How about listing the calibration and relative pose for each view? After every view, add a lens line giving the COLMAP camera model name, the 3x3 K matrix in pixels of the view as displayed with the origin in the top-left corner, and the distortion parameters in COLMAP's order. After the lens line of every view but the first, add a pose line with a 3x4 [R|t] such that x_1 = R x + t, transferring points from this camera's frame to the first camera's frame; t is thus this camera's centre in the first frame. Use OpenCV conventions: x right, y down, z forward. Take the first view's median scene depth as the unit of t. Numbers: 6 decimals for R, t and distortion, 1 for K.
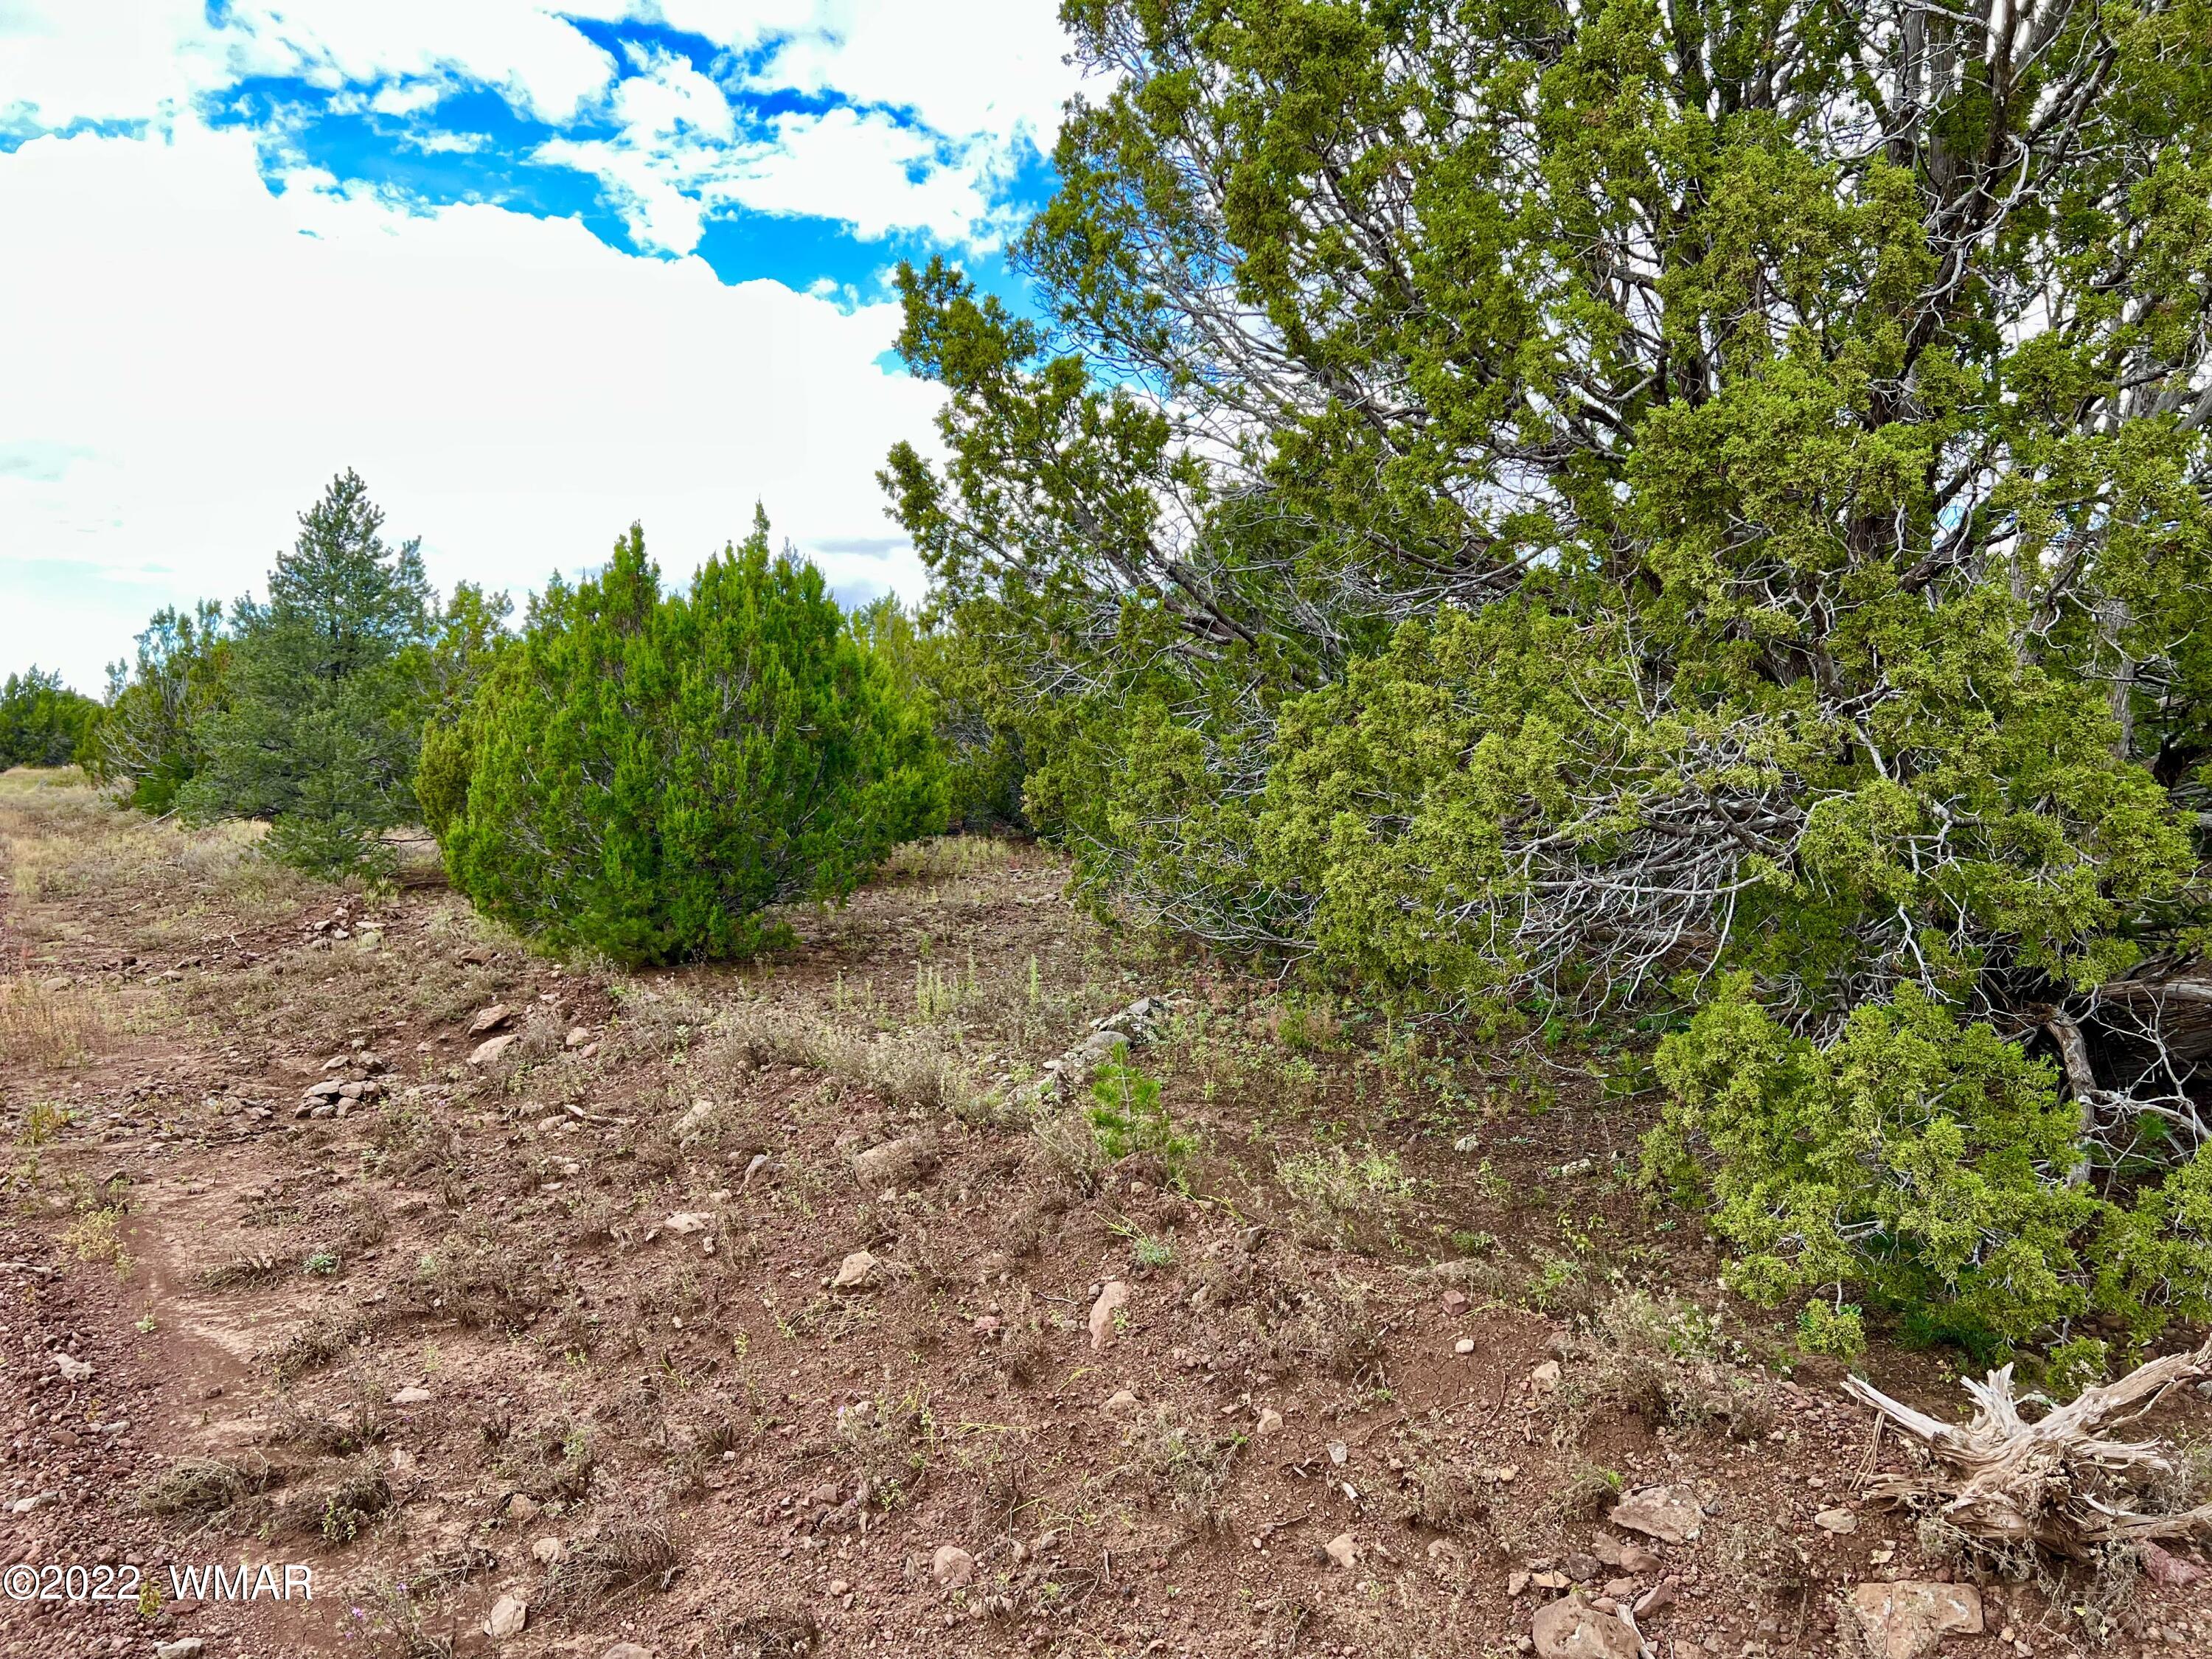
lens RADIAL K [[1653.5, 0, 1092.8], [0, 1653.5, 839.2], [0, 0, 1]] dist [0.048619, -0.052245]
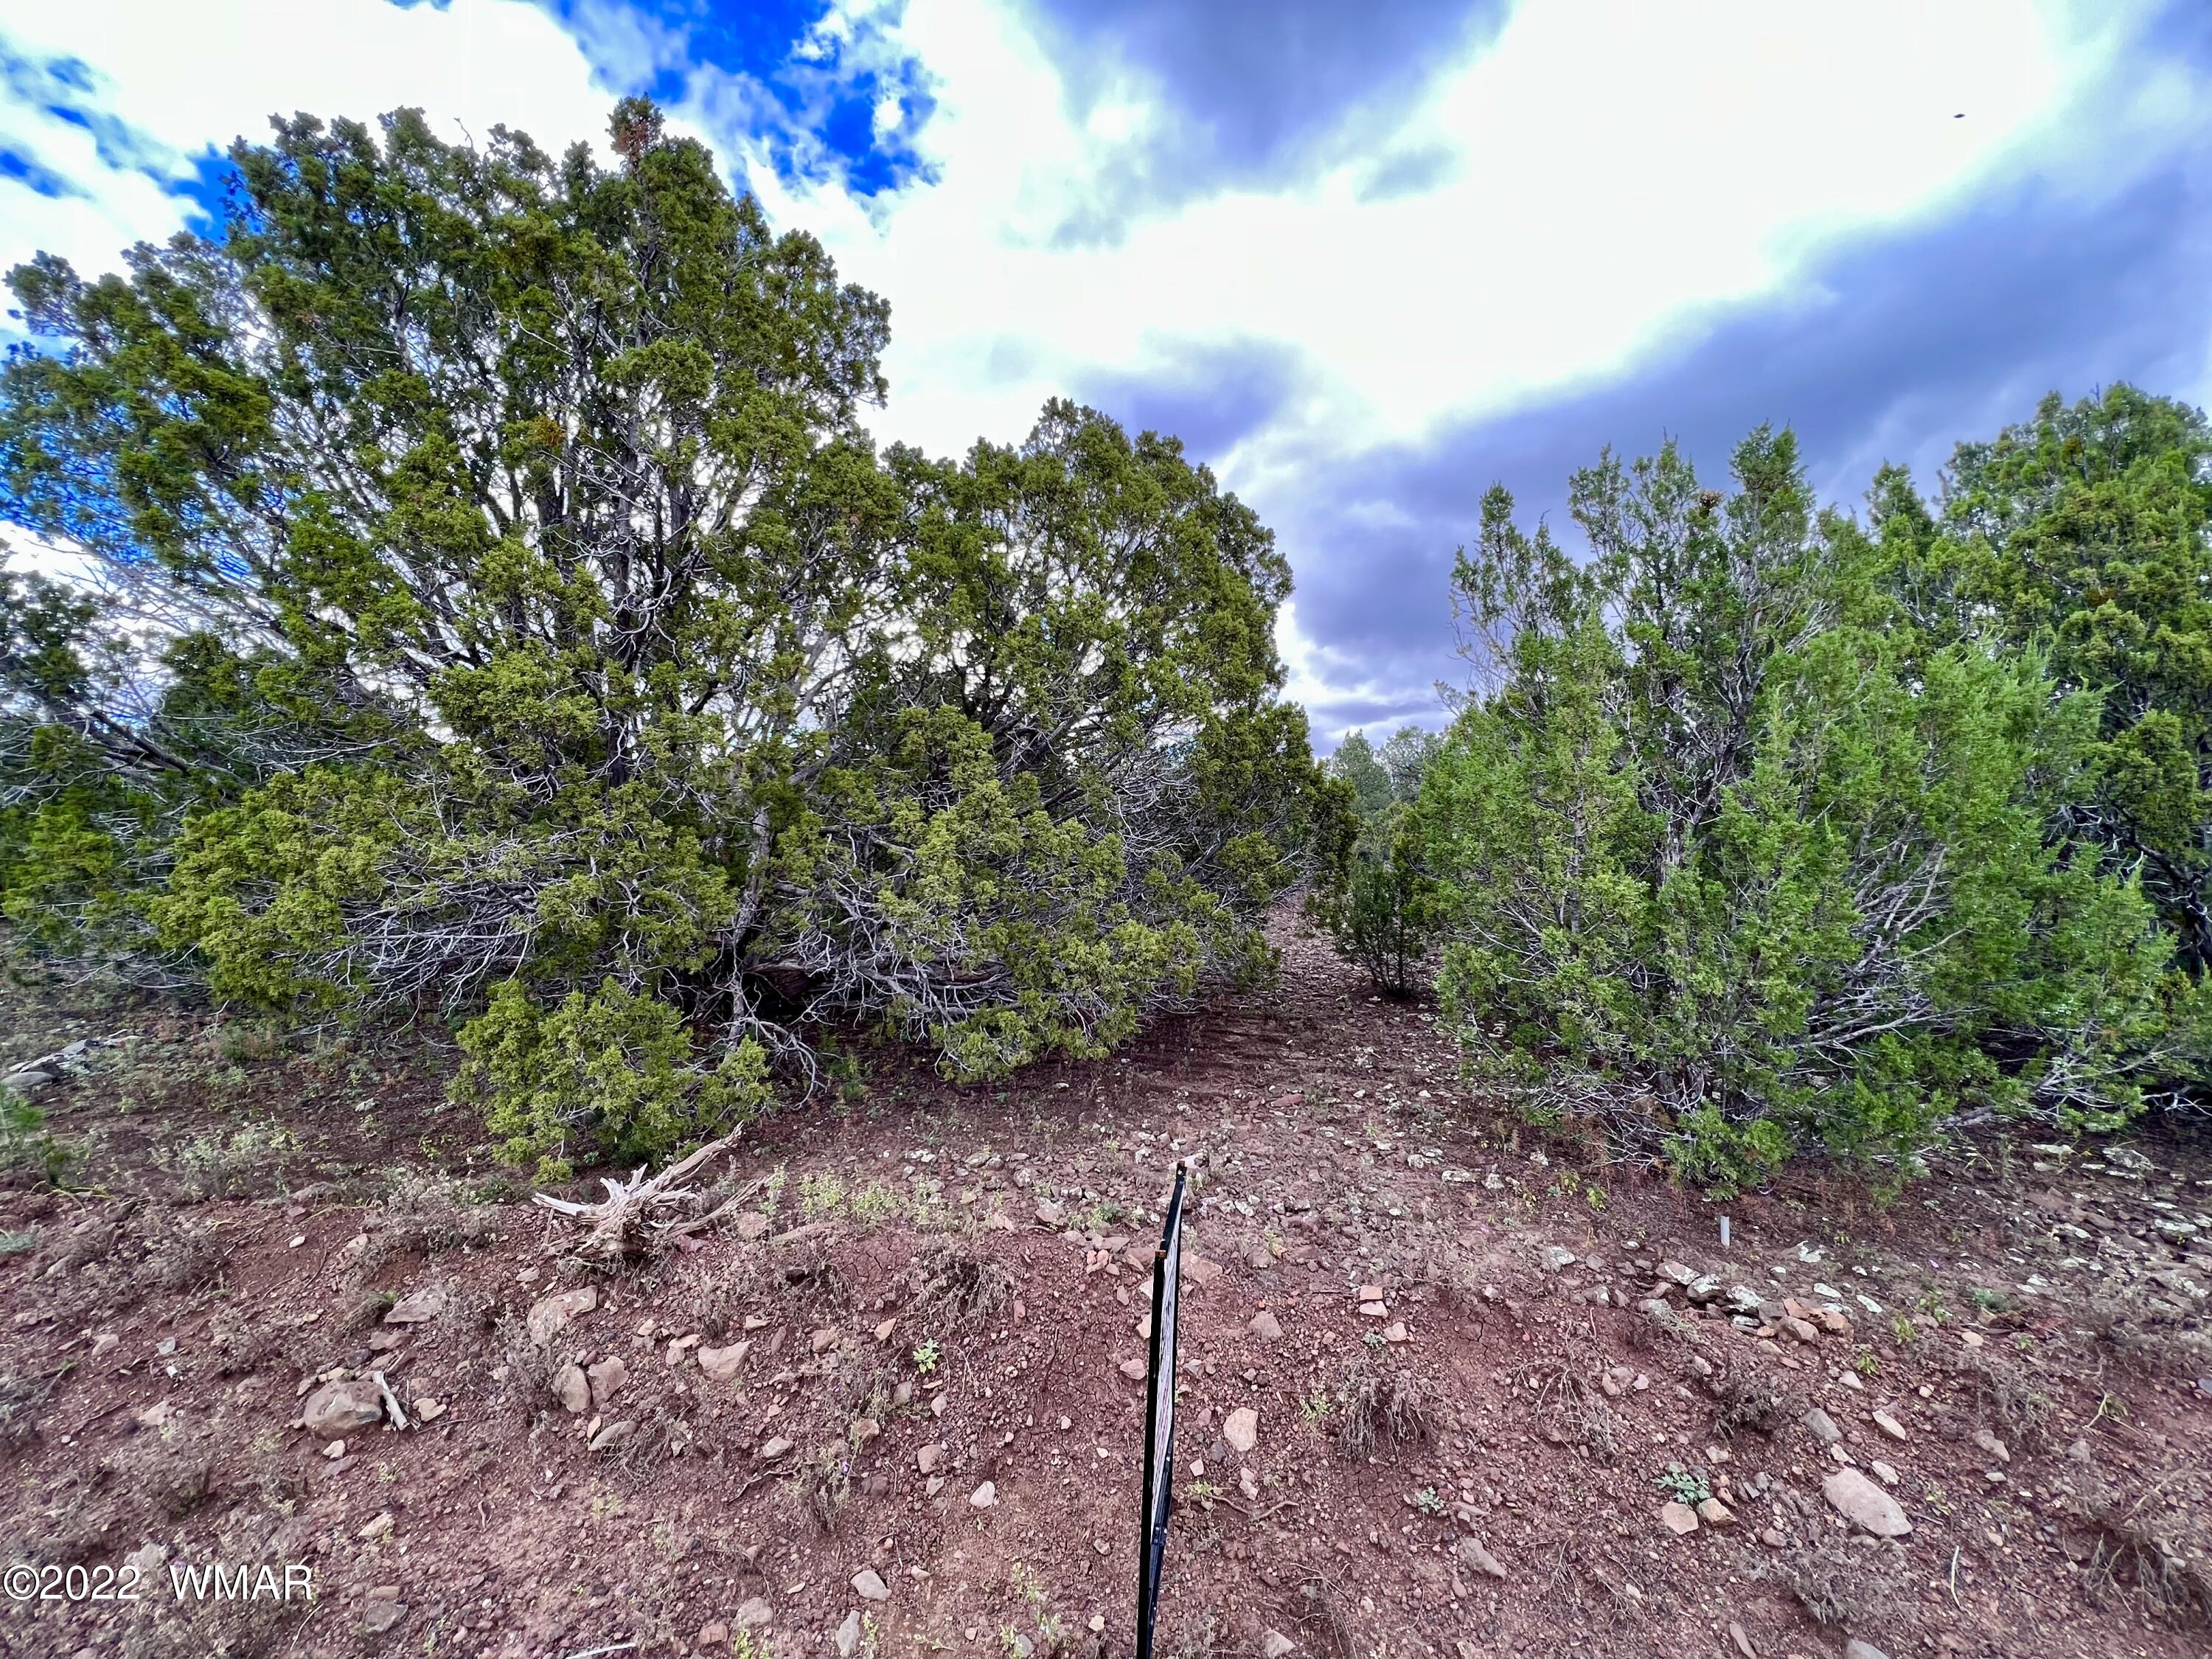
lens RADIAL K [[887.7, 0, 1115.3], [0, 887.7, 823.2], [0, 0, 1]] dist [-0.003587, 0.000316]
pose [[0.660776, 0.033444, 0.749838, 0.096752], [0.026257, 0.997365, -0.067623, -0.008222], [-0.750124, 0.064372, 0.658157, -0.137332]]
